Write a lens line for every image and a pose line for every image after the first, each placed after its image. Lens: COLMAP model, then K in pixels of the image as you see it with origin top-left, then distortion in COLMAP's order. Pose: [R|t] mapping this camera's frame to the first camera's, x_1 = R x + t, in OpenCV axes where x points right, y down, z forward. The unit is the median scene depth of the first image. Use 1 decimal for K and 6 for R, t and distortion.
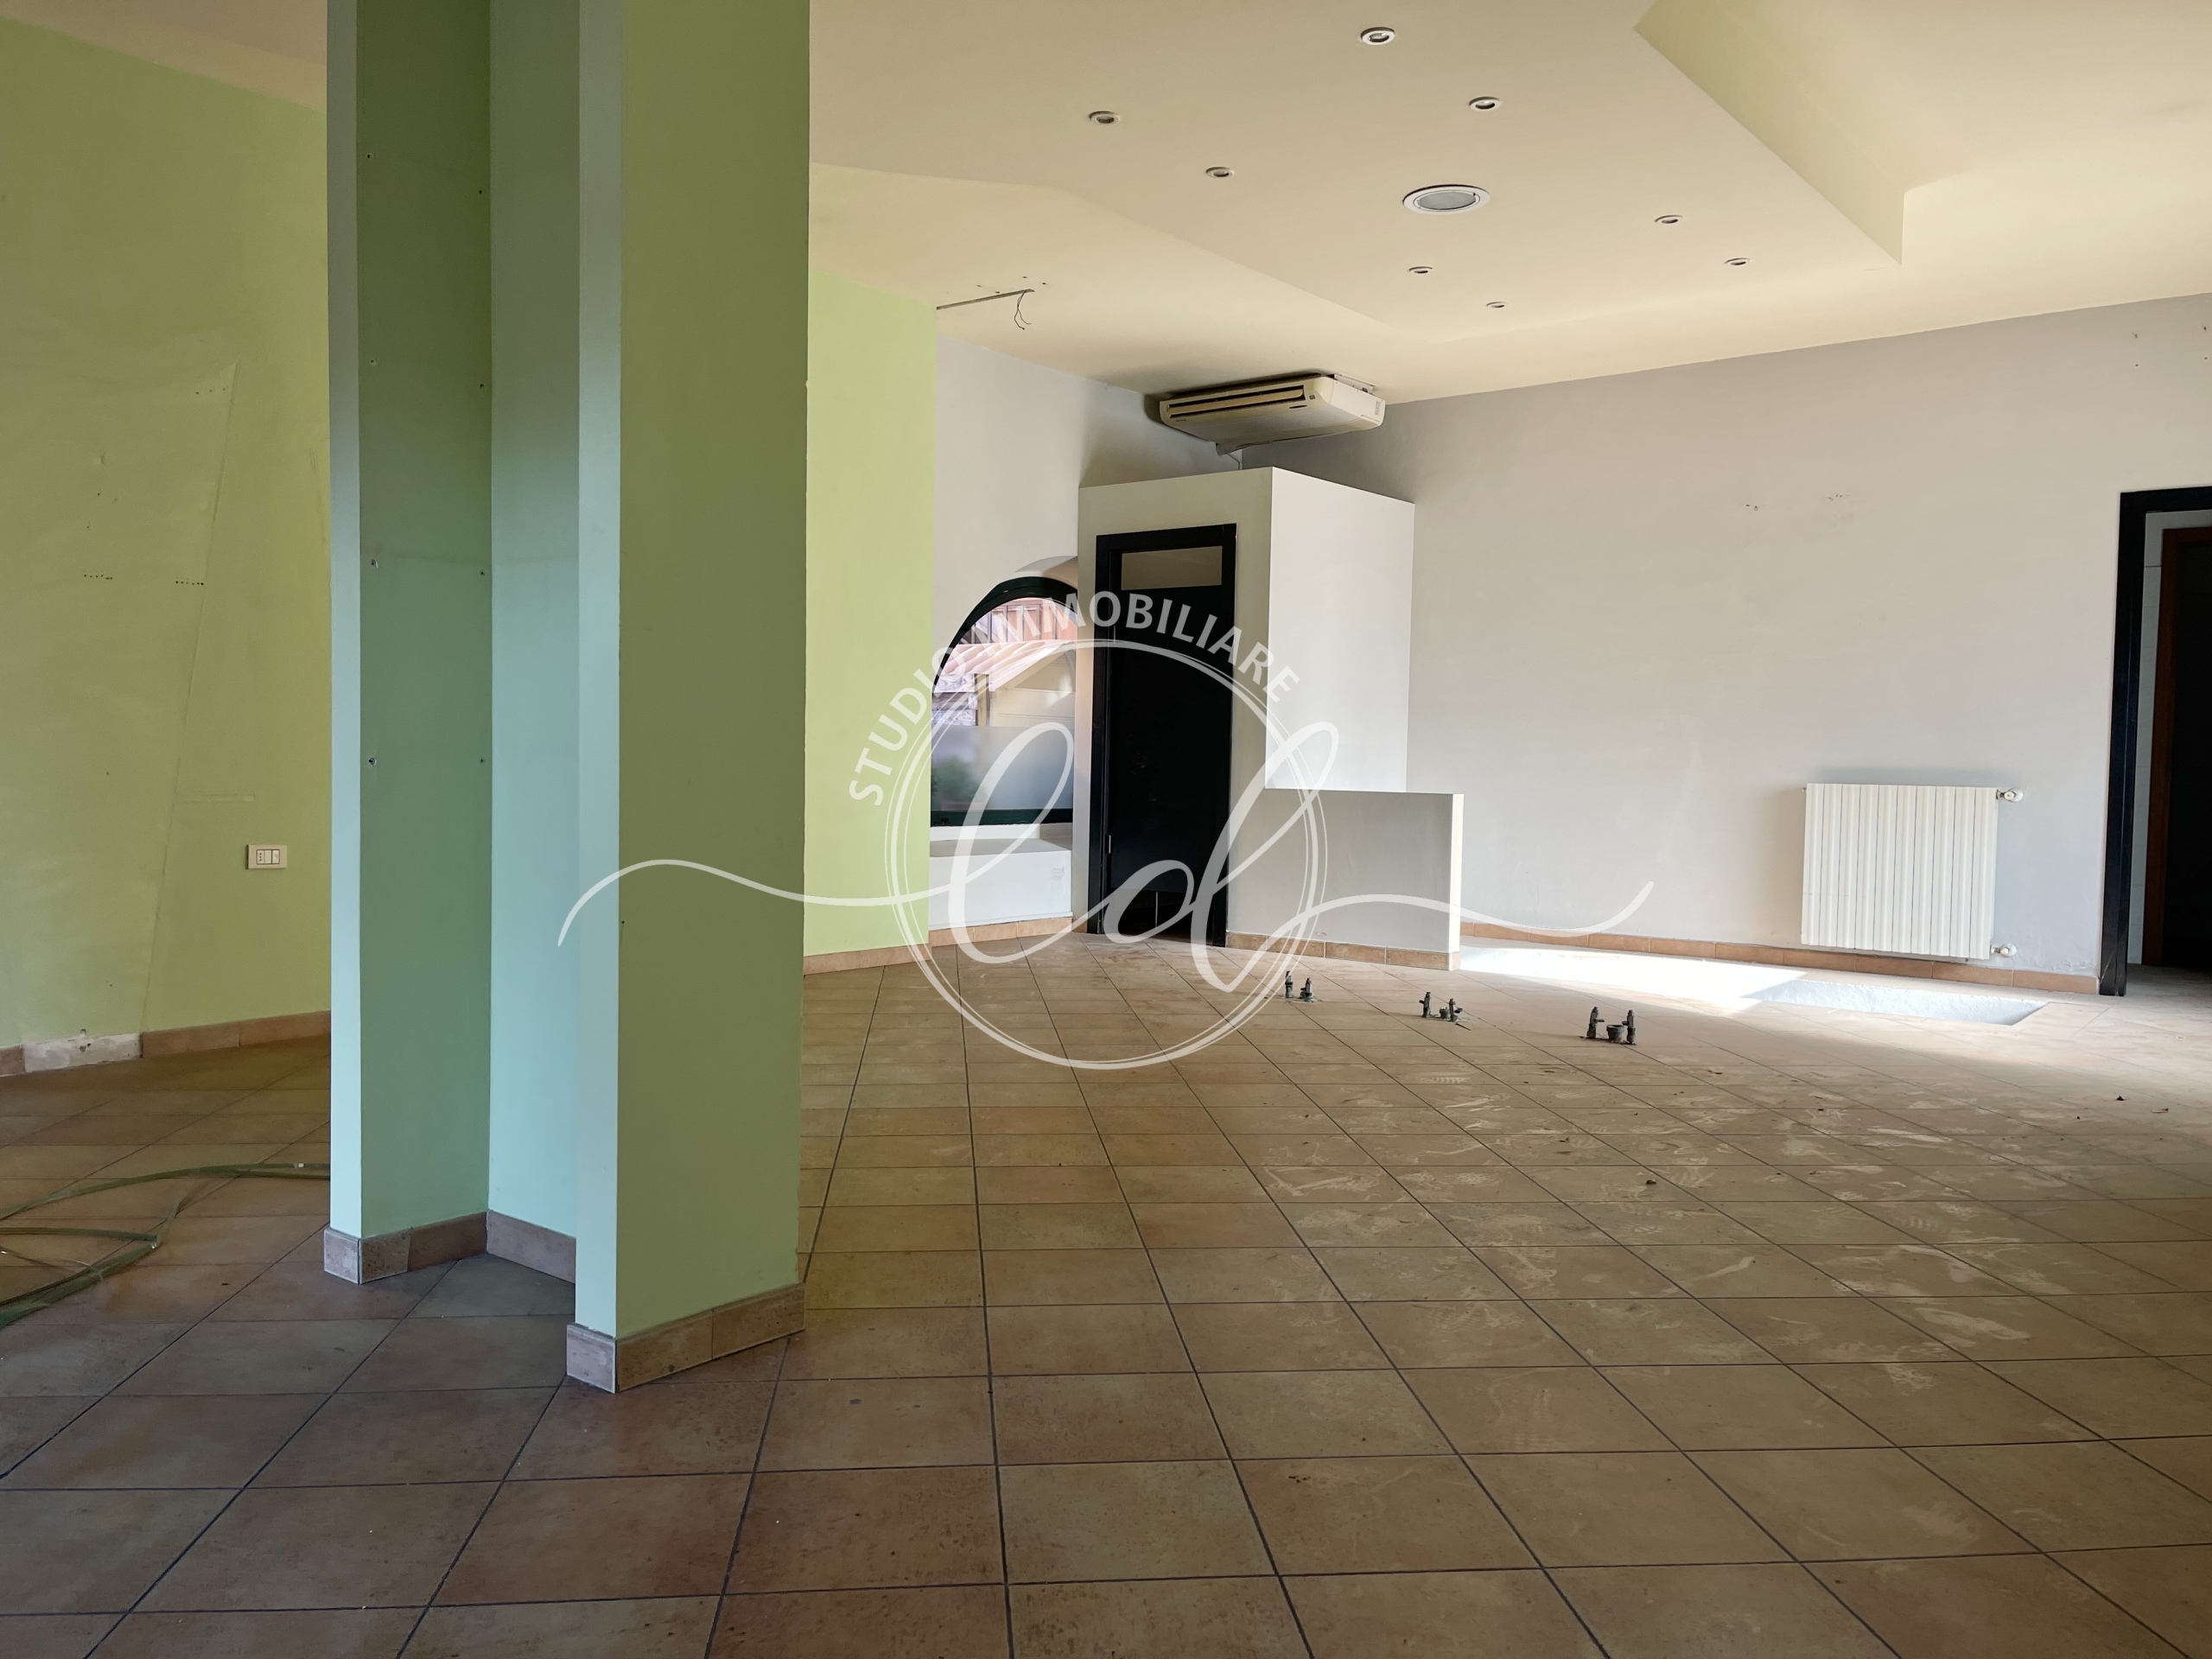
lens RADIAL K [[1679.2, 0, 1120.2], [0, 1679.2, 819.0], [0, 0, 1]] dist [0.052036, -0.045551]
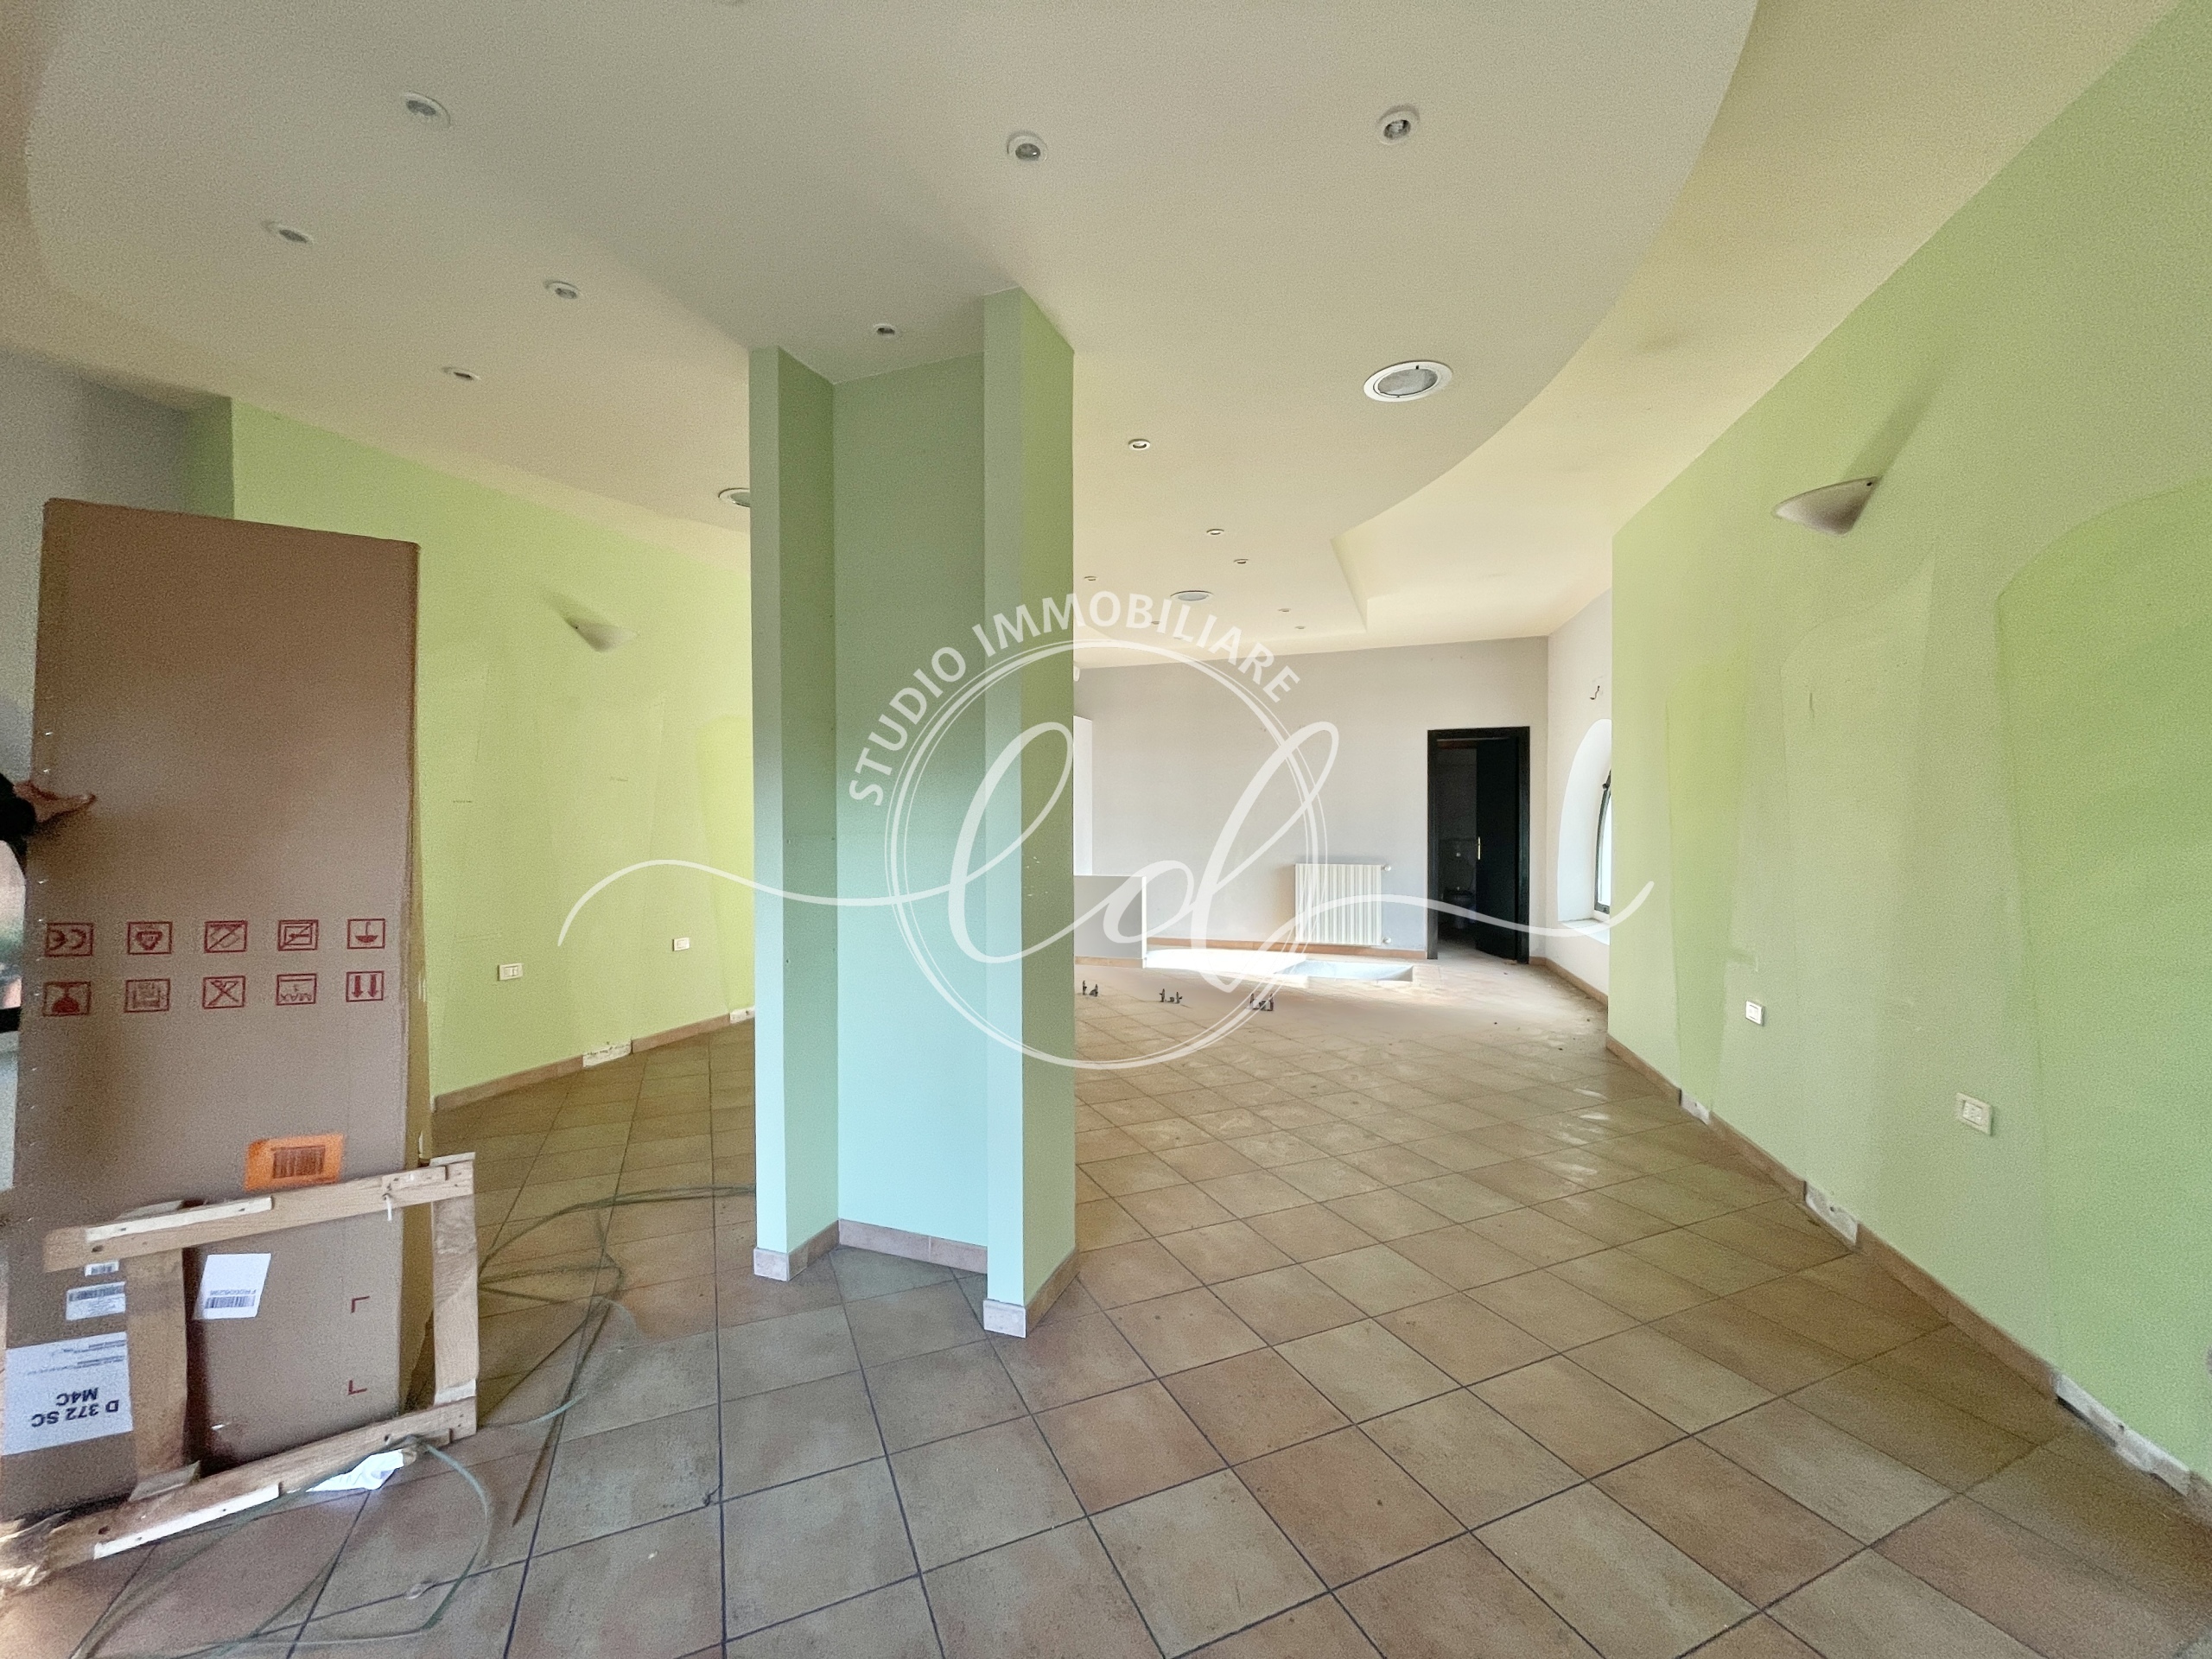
lens RADIAL K [[899.7, 0, 1122.2], [0, 899.7, 833.3], [0, 0, 1]] dist [-0.006147, 0.002597]
pose [[0.953516, -0.023280, 0.300443, -0.386481], [0.031799, 0.999218, -0.023497, -0.122549], [-0.299661, 0.031958, 0.953510, 0.070418]]
